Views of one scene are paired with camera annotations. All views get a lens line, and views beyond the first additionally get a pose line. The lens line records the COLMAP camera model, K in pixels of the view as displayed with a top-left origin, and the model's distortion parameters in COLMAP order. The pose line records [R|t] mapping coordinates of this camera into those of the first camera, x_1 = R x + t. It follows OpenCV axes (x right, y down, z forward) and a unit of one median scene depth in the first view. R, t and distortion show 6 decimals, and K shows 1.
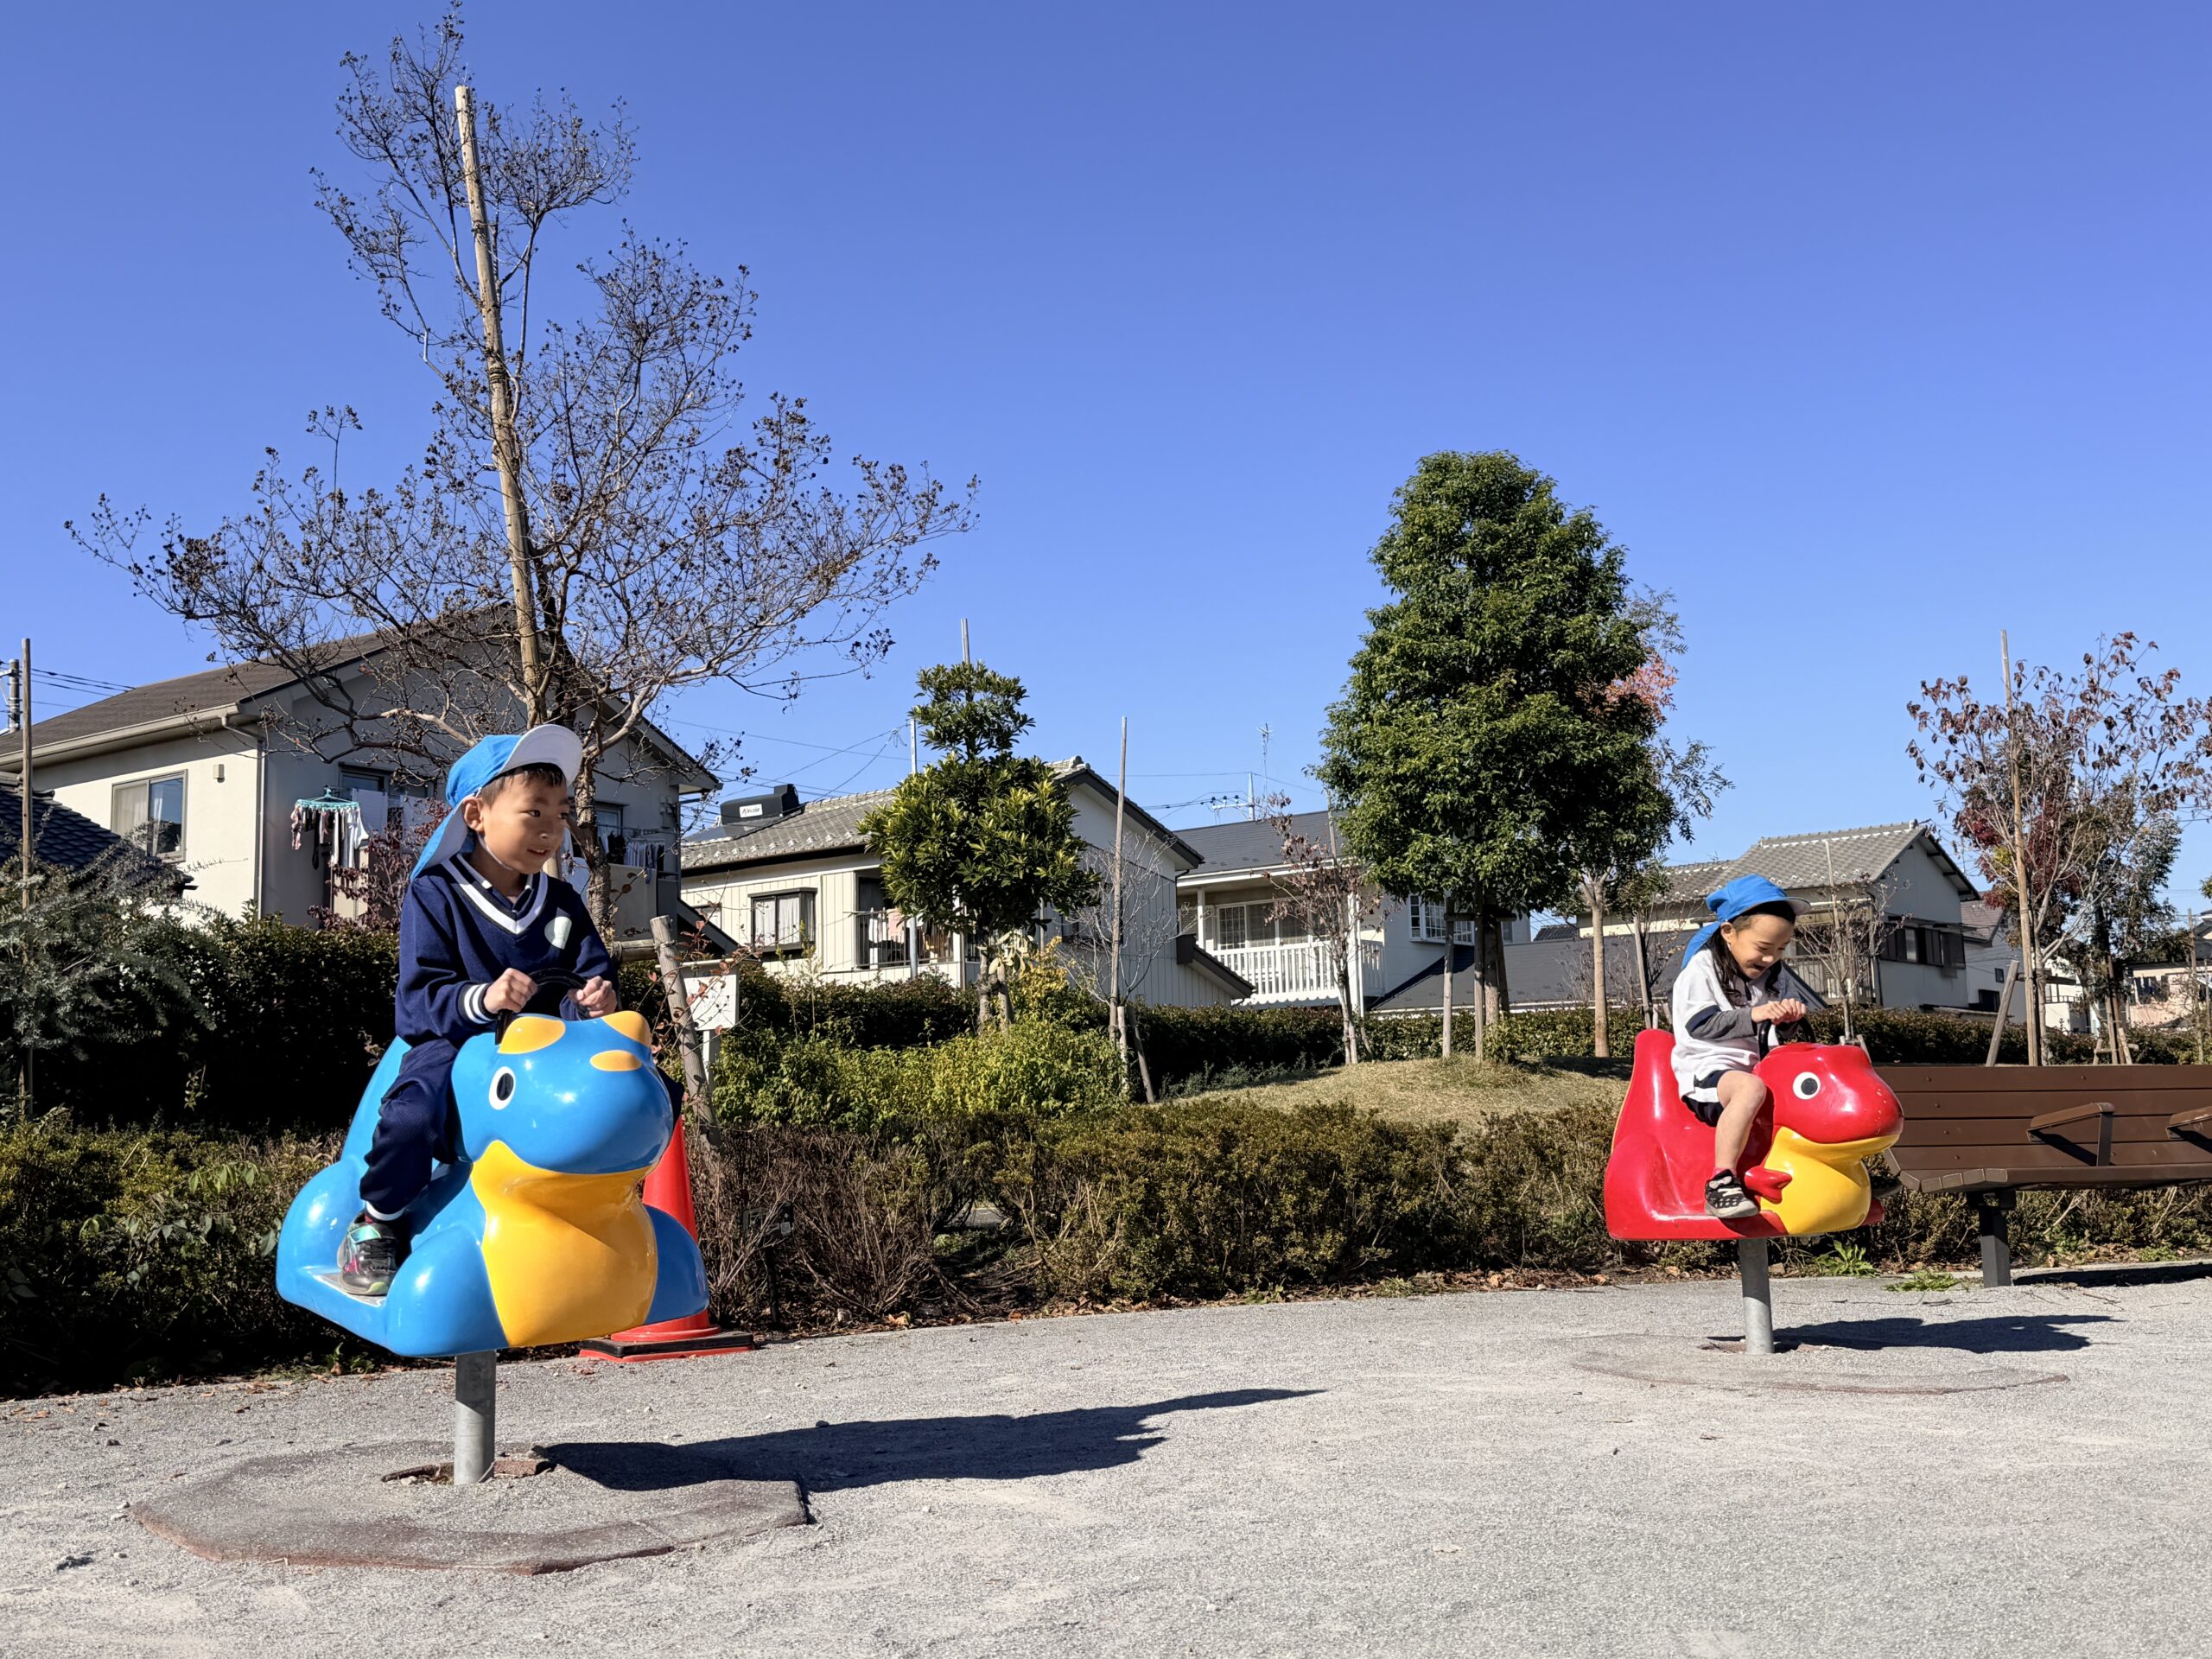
lens RADIAL K [[2226.2, 0, 1106.0], [0, 2226.2, 829.5], [0, 0, 1]] dist [0.008129, 0.003005]
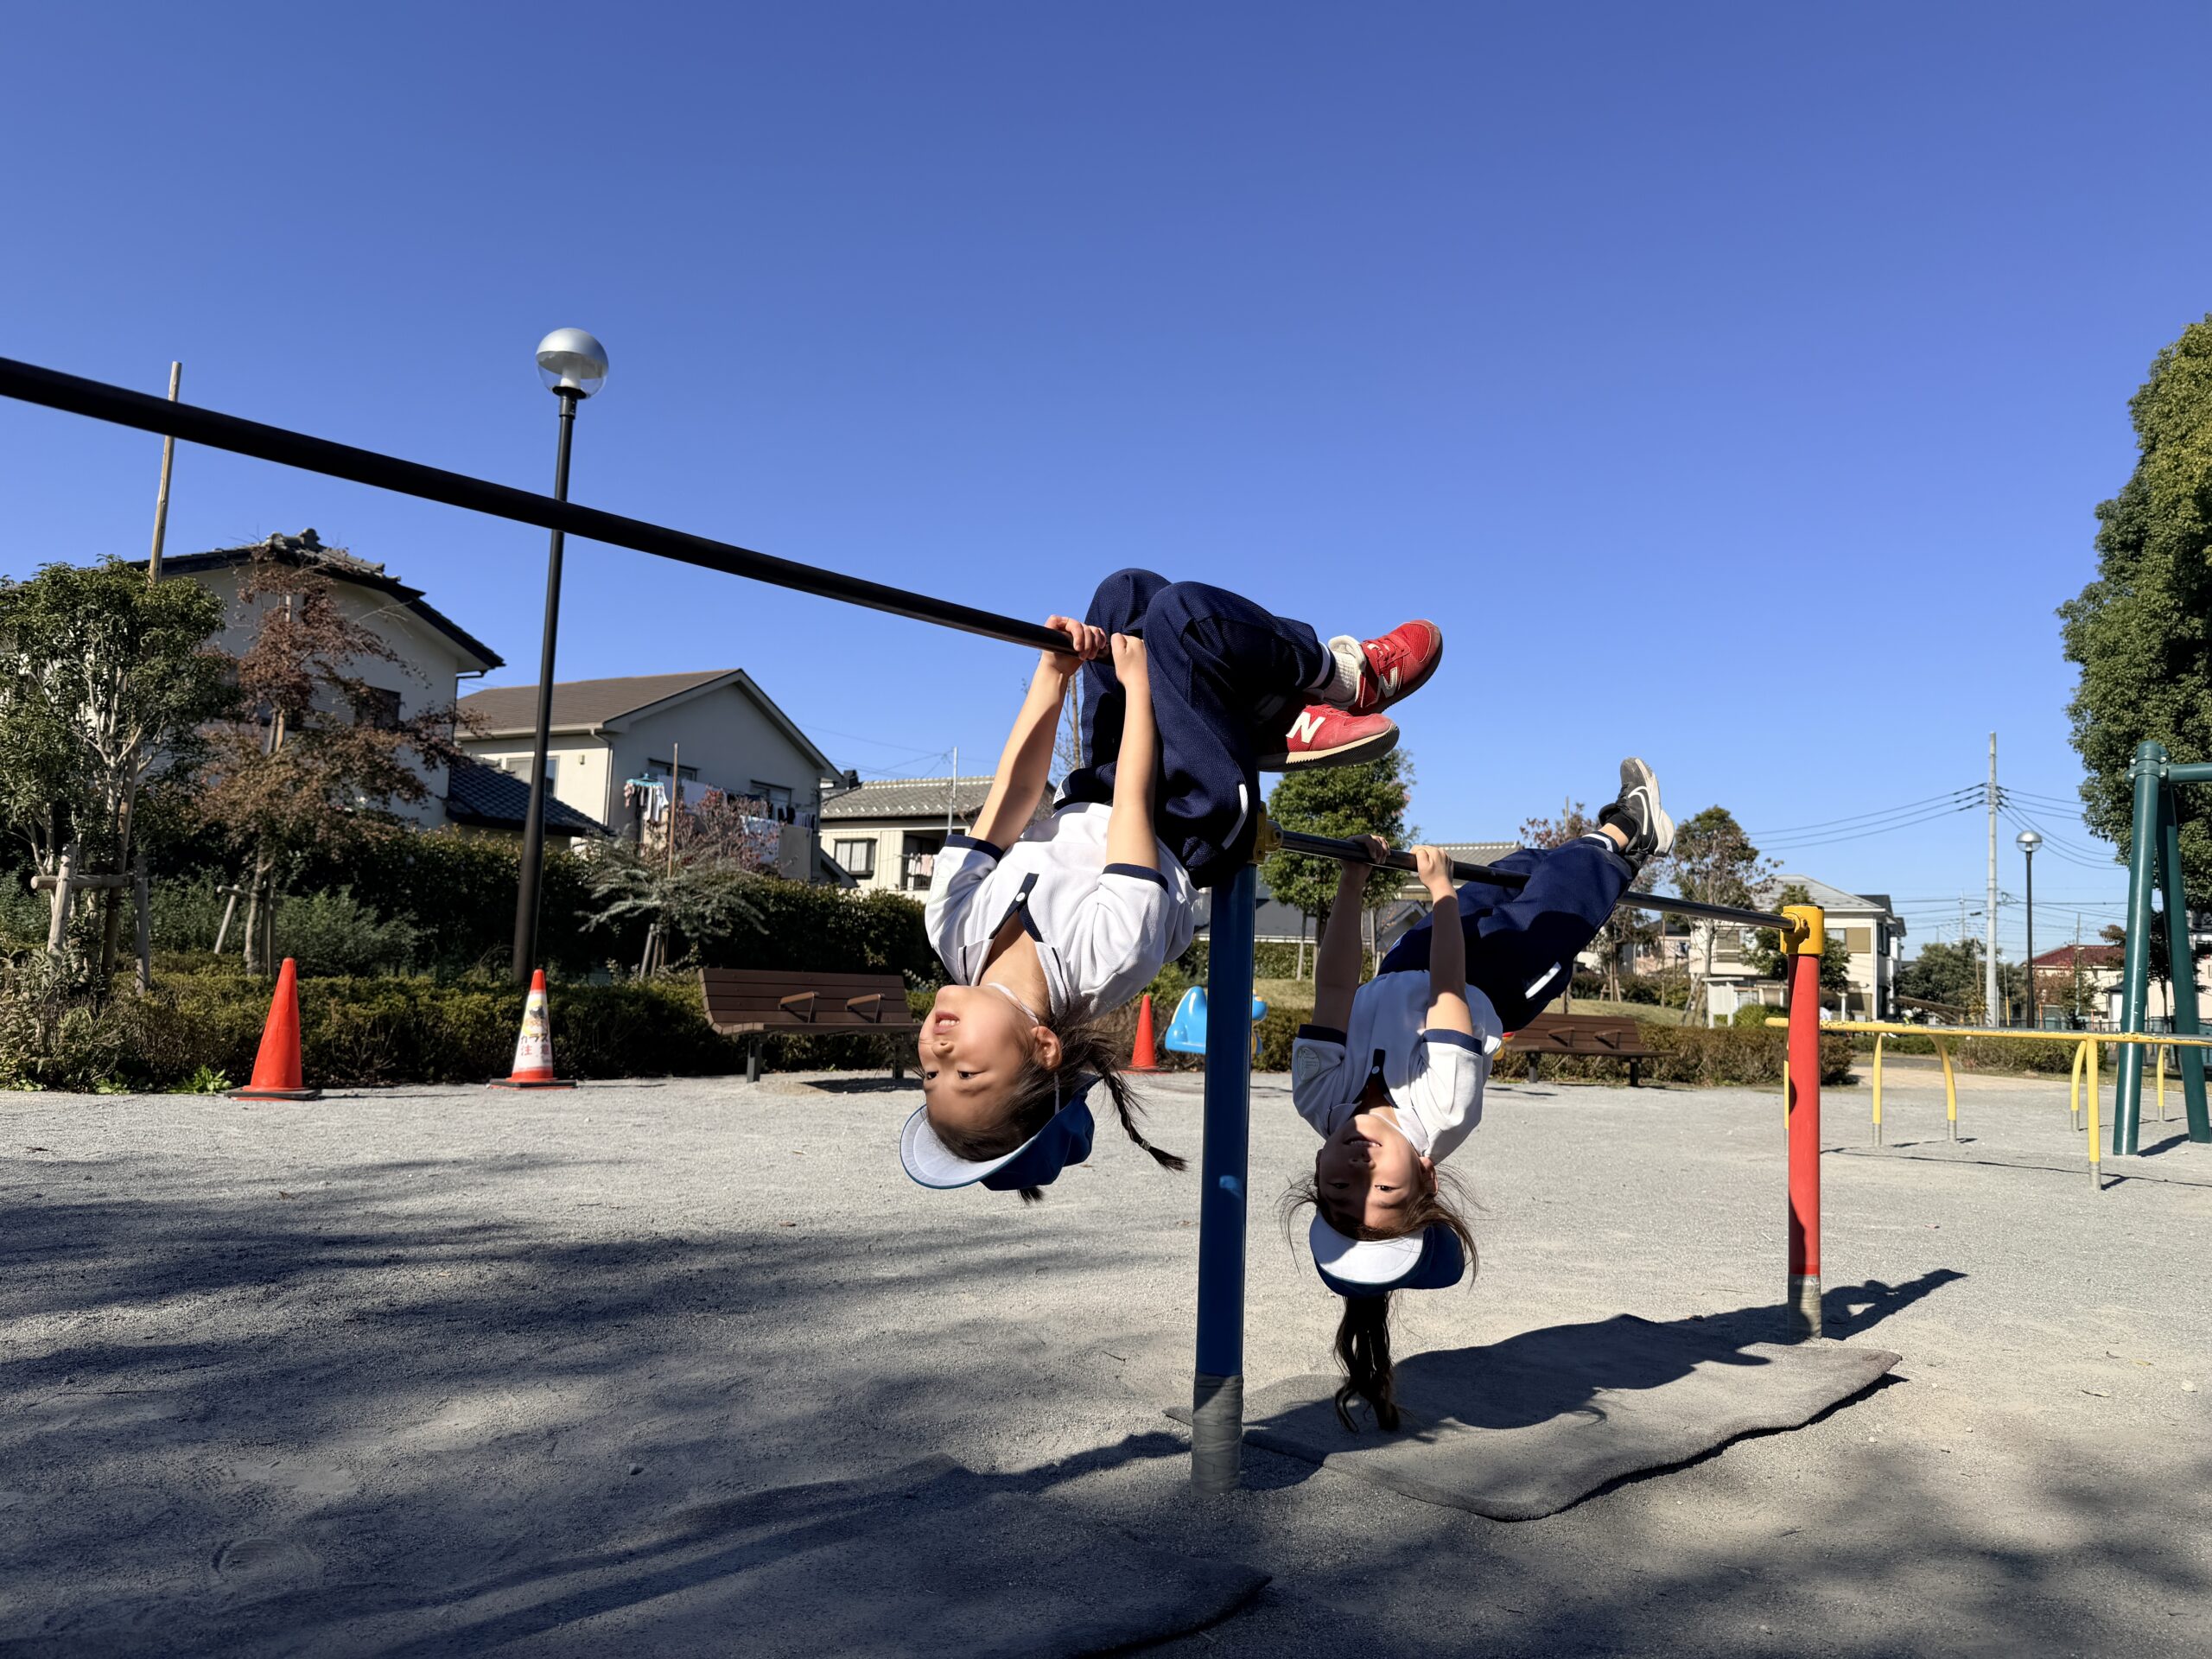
lens RADIAL K [[1831.0, 0, 1106.0], [0, 1831.0, 829.5], [0, 0, 1]] dist [-0.001372, -0.000209]
pose [[0.987981, 0.078224, 0.133318, -0.181168], [-0.084625, 0.995483, 0.043033, -0.067113], [-0.129350, -0.053798, 0.990139, -0.466432]]
